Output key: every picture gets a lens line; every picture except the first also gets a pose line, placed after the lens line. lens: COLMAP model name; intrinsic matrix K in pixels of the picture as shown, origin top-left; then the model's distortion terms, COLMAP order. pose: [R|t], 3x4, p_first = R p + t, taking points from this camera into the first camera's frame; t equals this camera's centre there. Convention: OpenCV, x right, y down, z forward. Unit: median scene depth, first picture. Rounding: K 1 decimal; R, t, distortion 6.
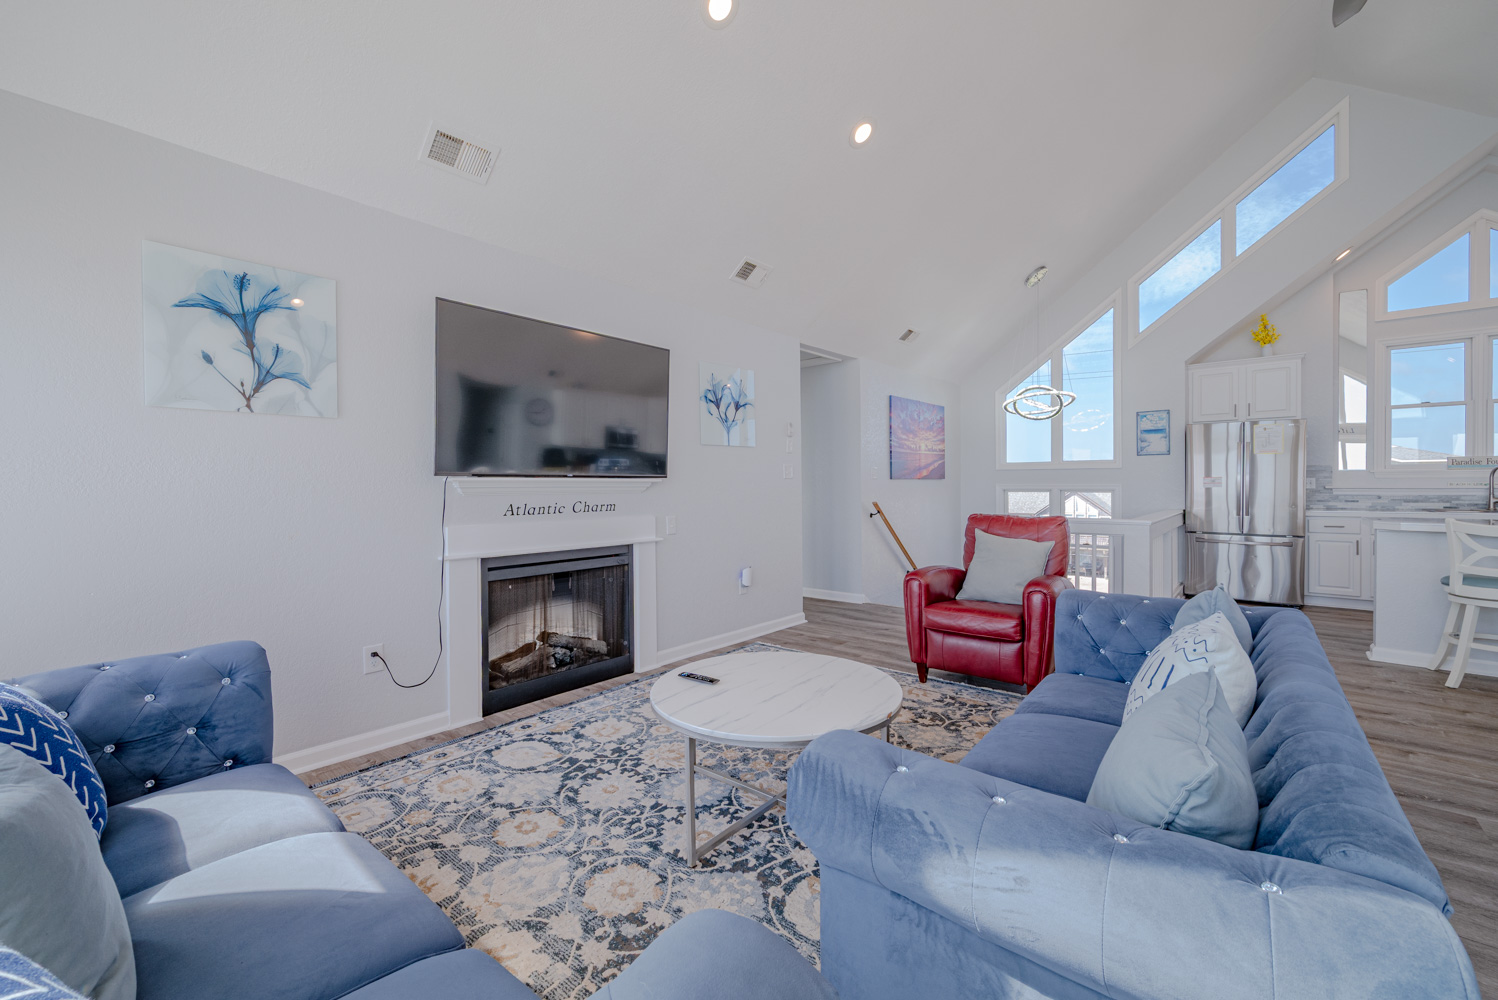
lens RADIAL K [[605.3, 0, 753.1], [0, 605.3, 487.2], [0, 0, 1]] dist [-0.001662, -0.000113]
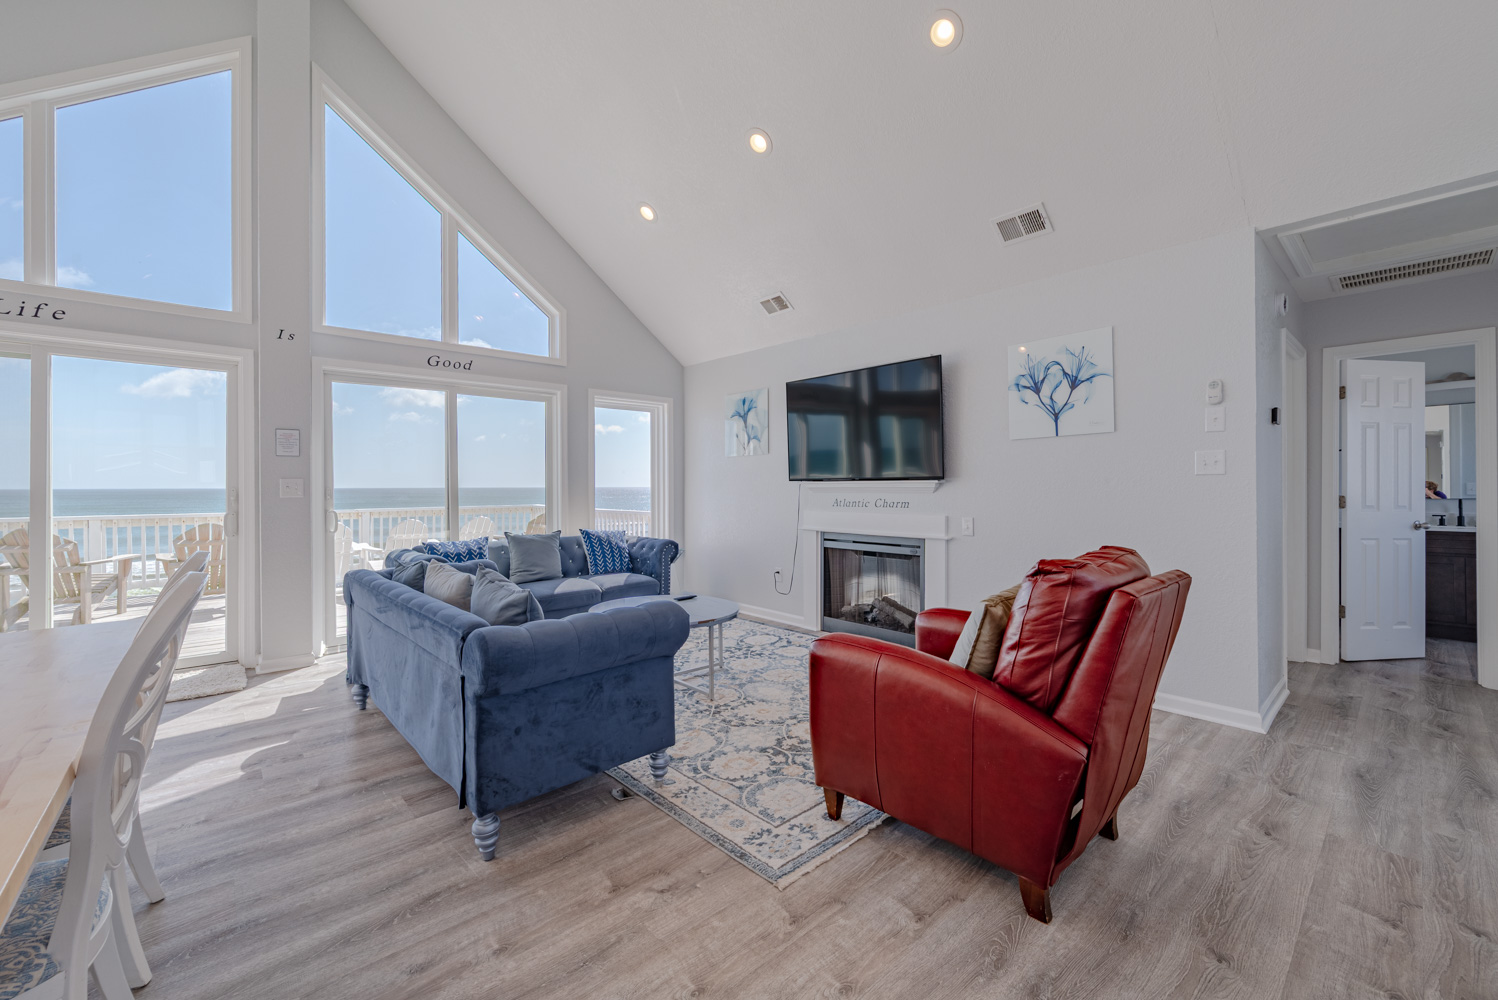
lens RADIAL K [[605.3, 0, 754.7], [0, 605.3, 485.7], [0, 0, 1]] dist [-0.001662, -0.000113]
pose [[-0.122225, 0.001528, -0.992501, 1.299358], [0.000771, 0.999999, 0.001445, -0.007406], [0.992502, -0.000589, -0.122226, 1.135786]]
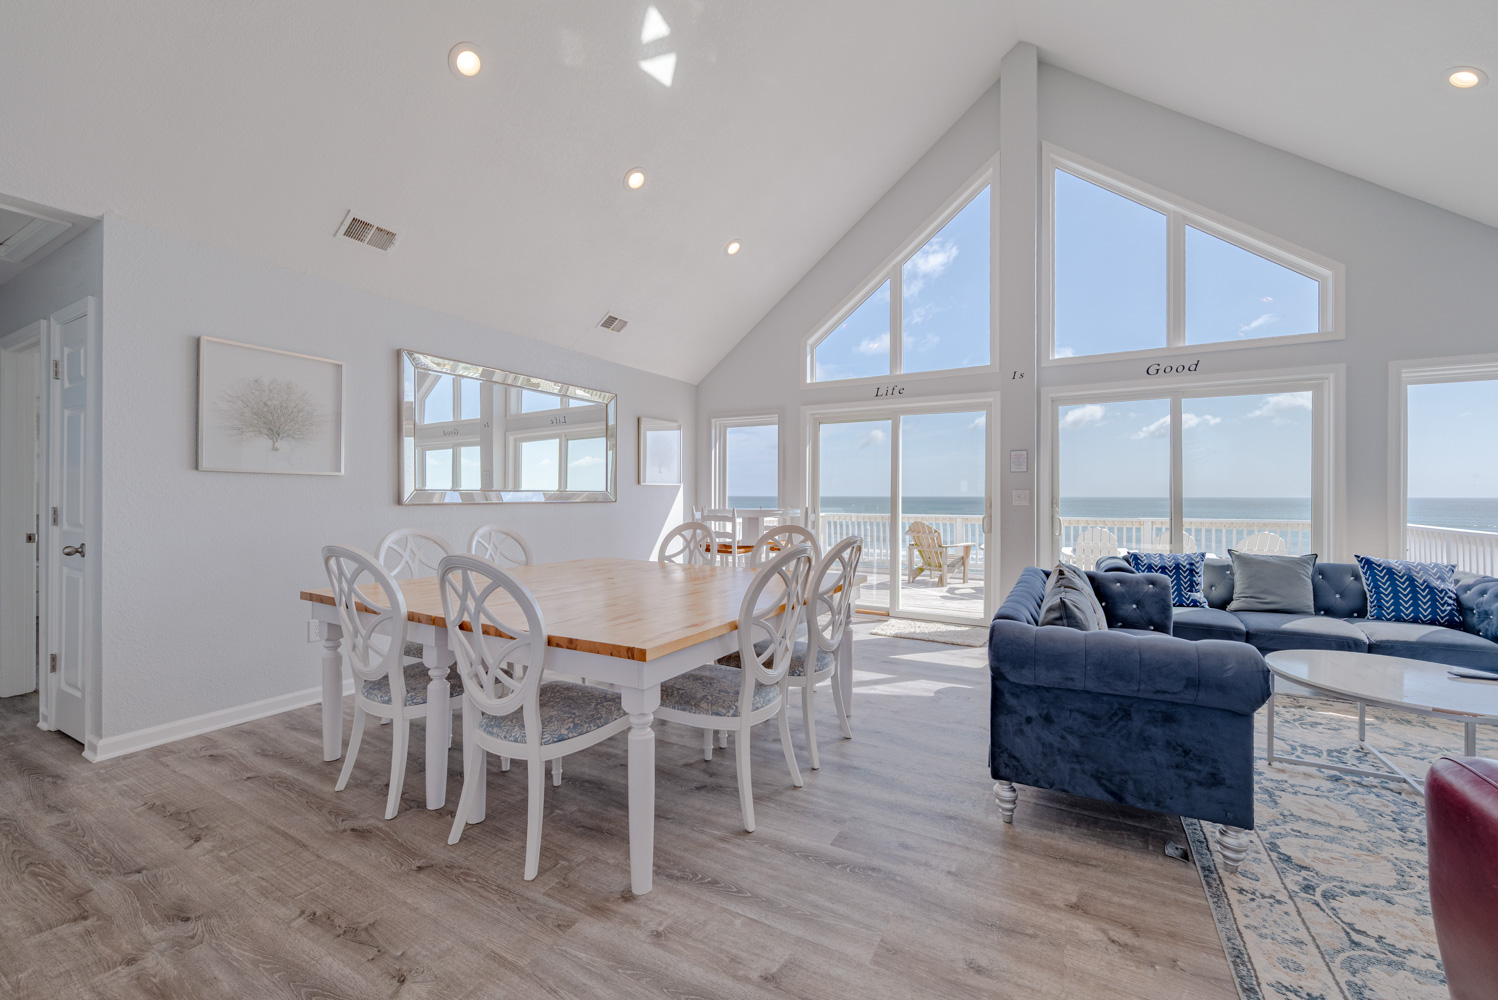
lens RADIAL K [[605.3, 0, 752.8], [0, 605.3, 494.9], [0, 0, 1]] dist [-0.001662, -0.000113]
pose [[-0.980177, 0.000297, -0.198123, 1.139921], [-0.000014, 0.999999, 0.001565, -0.011241], [0.198123, 0.001537, -0.980176, 1.457628]]
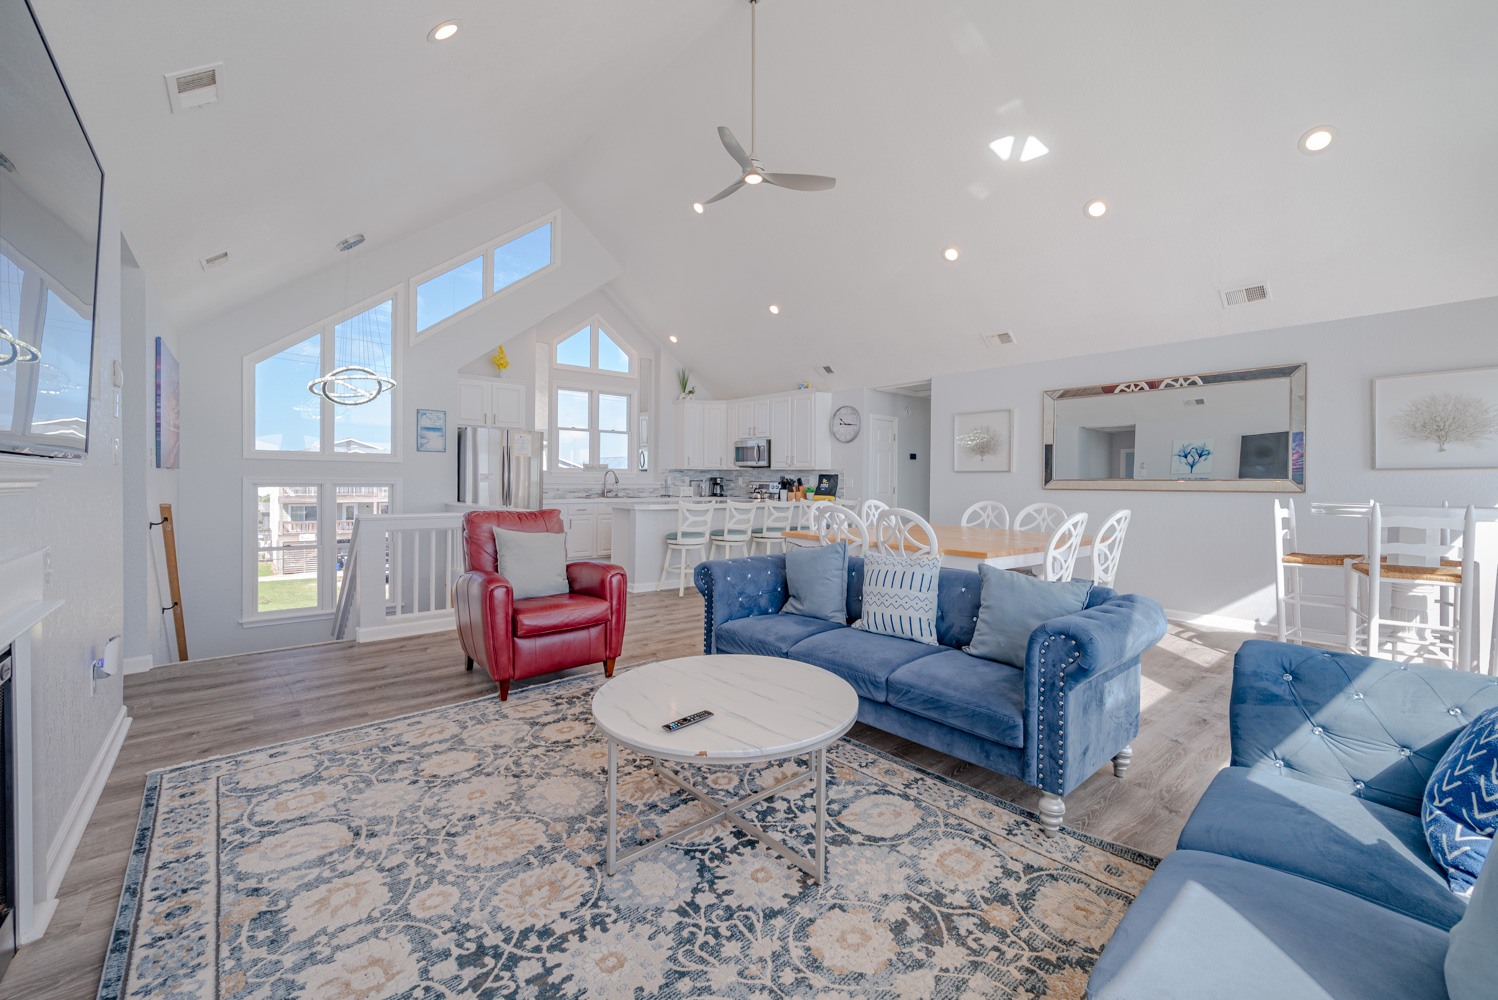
lens RADIAL K [[605.3, 0, 752.0], [0, 605.3, 489.2], [0, 0, 1]] dist [-0.001662, -0.000113]
pose [[0.159082, -0.009585, 0.987219, -0.700073], [-0.004961, 0.999932, 0.010508, -0.003510], [-0.987253, -0.006569, 0.159023, 0.635350]]
